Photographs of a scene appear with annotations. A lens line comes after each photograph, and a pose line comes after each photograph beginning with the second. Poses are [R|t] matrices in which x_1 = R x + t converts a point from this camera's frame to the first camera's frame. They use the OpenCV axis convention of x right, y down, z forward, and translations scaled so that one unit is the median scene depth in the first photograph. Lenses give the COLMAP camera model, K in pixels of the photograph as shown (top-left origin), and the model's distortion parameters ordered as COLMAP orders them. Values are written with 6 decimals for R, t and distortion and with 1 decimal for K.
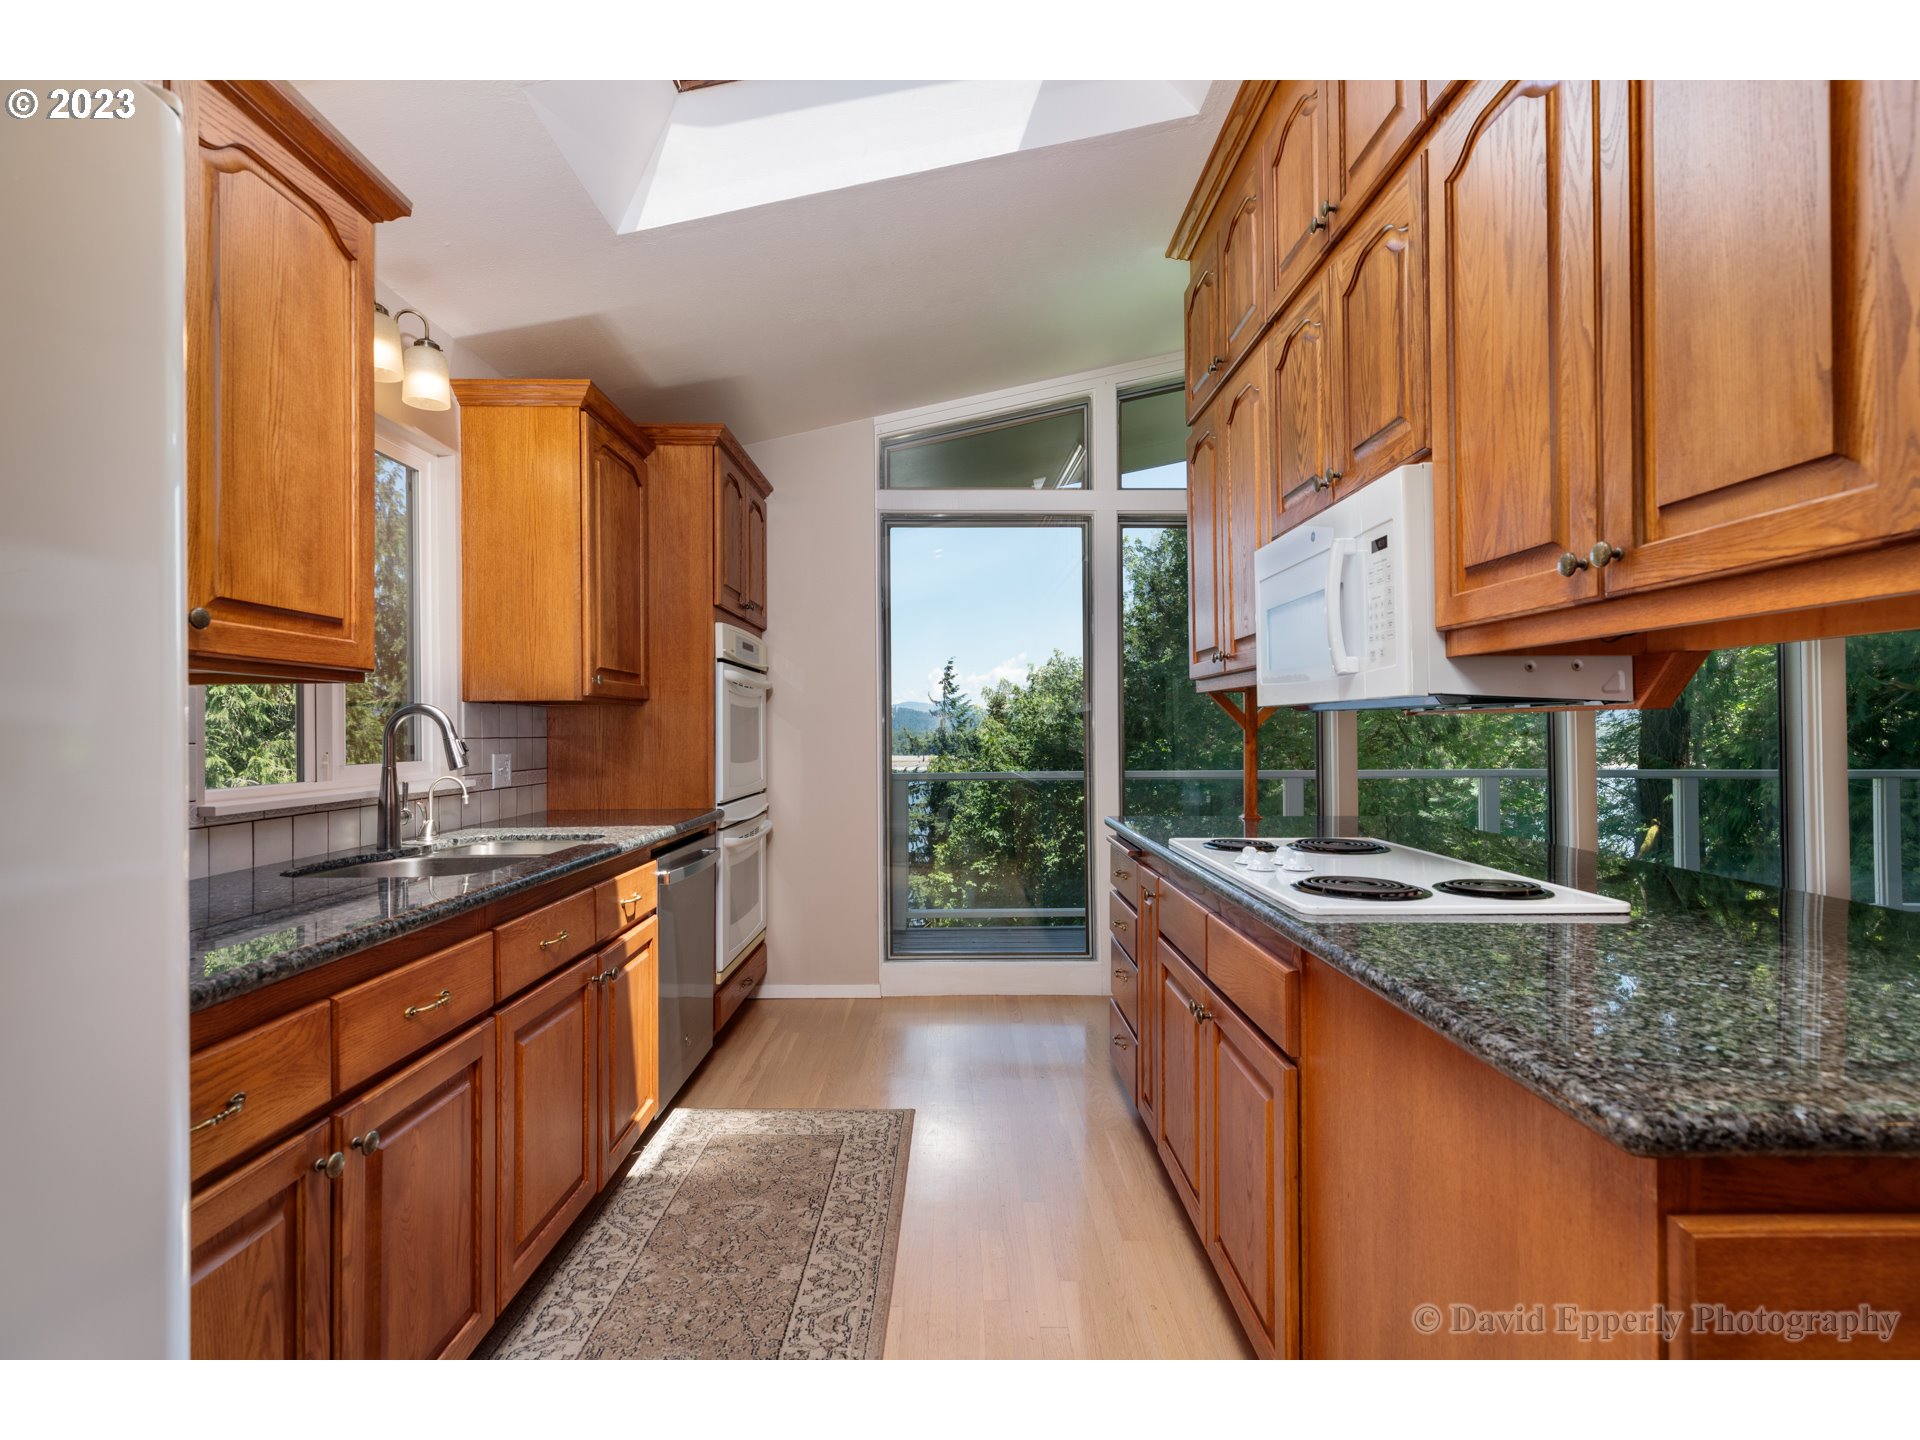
lens RADIAL K [[876.0, 0, 963.8], [0, 876.0, 719.2], [0, 0, 1]] dist [-0.014358, -0.000402]
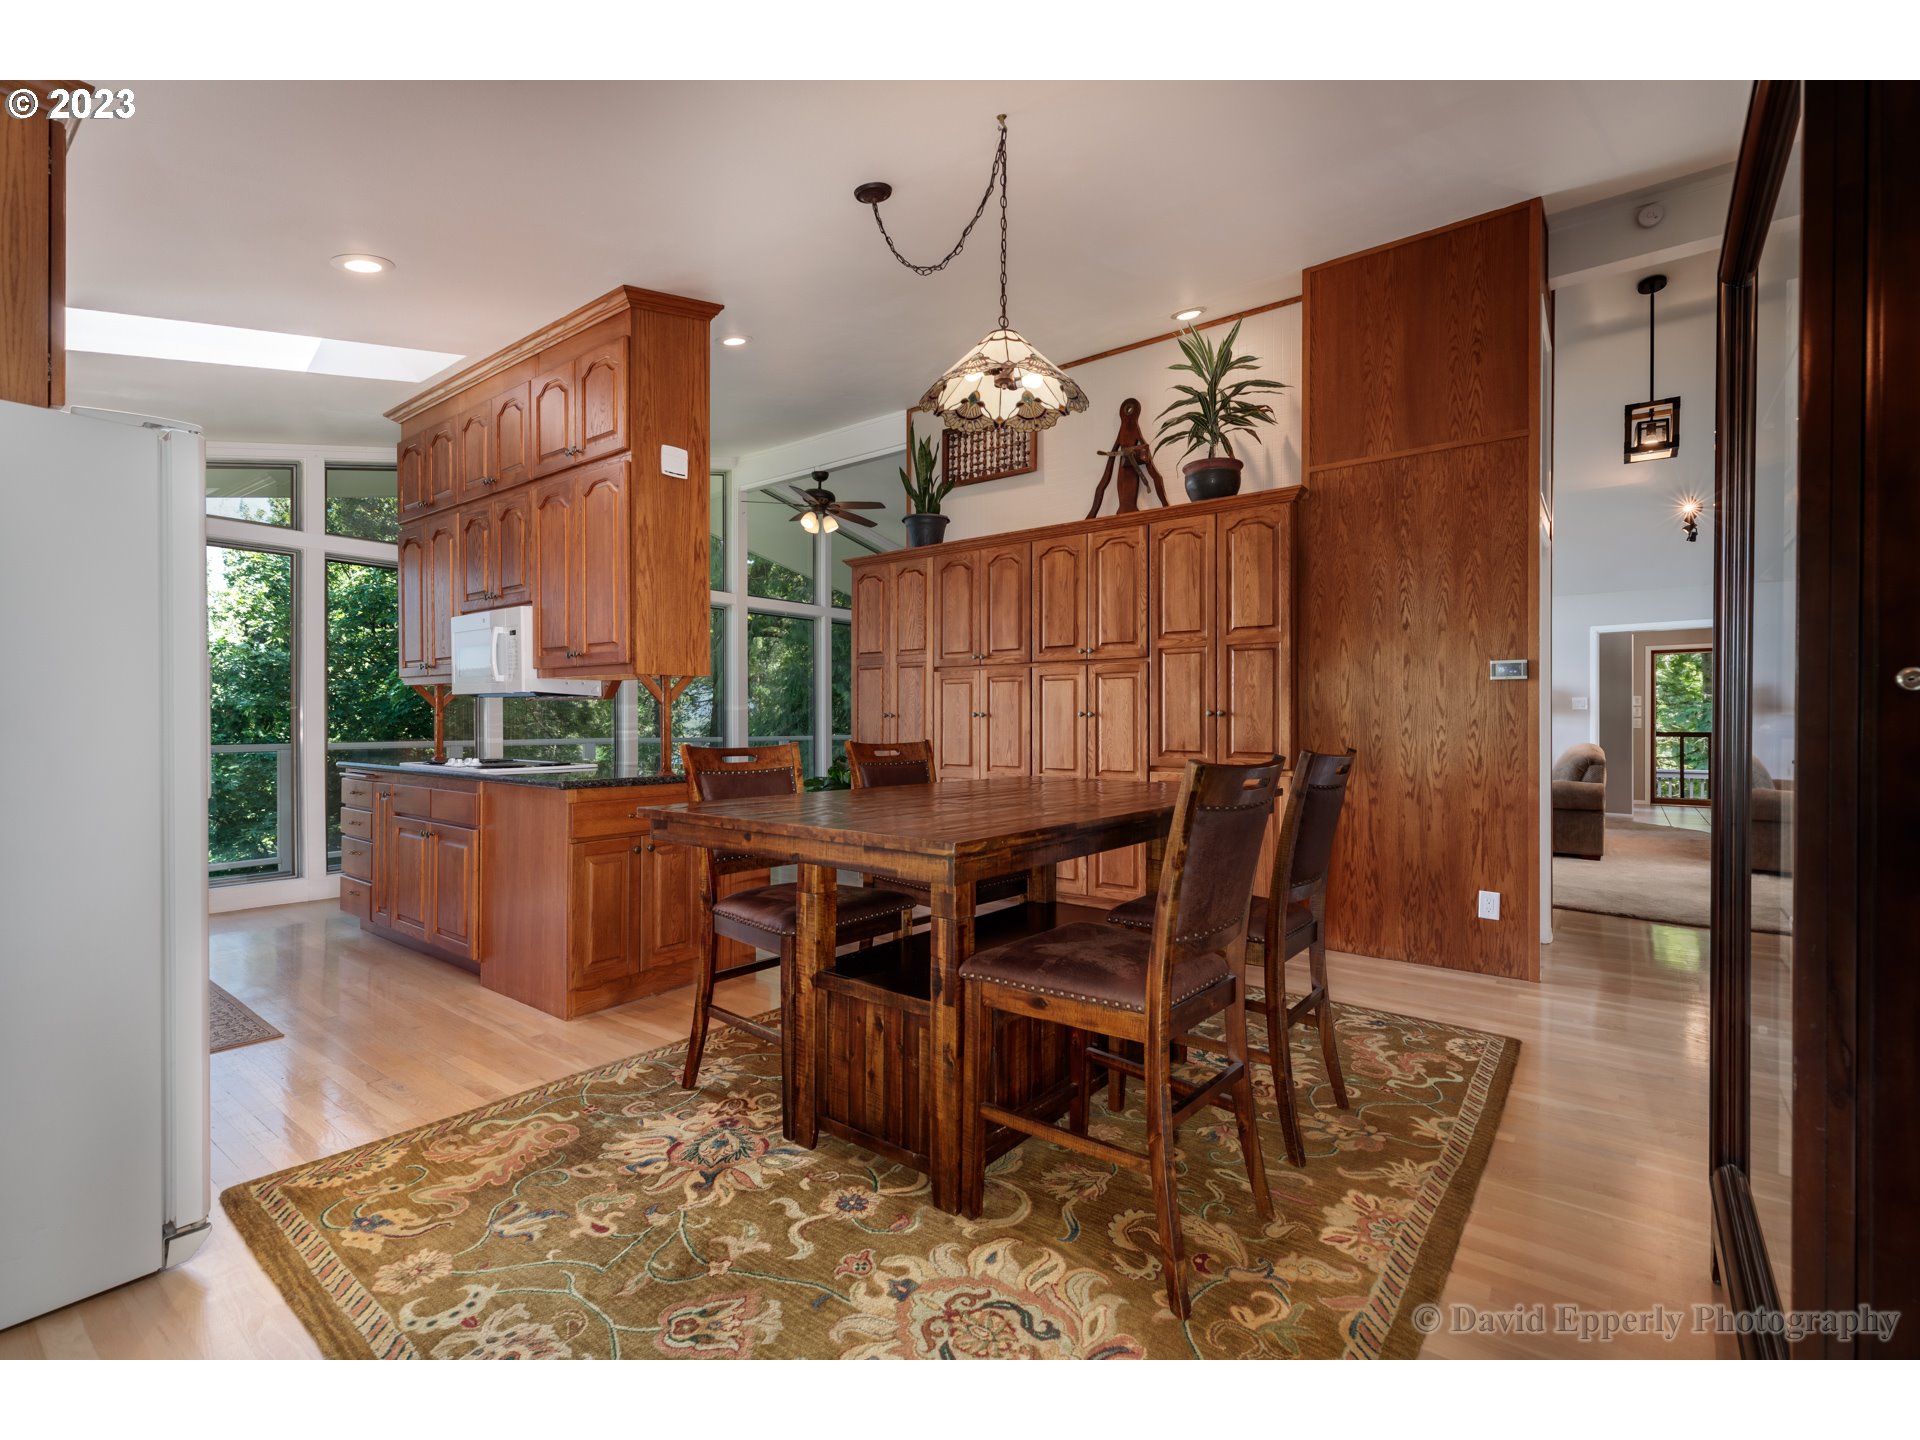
lens RADIAL K [[876.0, 0, 958.6], [0, 876.0, 721.8], [0, 0, 1]] dist [-0.014358, -0.000402]
pose [[0.614578, -0.002099, 0.788853, -0.460878], [-0.008650, 0.999918, 0.009399, 0.016797], [-0.788808, -0.012600, 0.614510, -1.000613]]
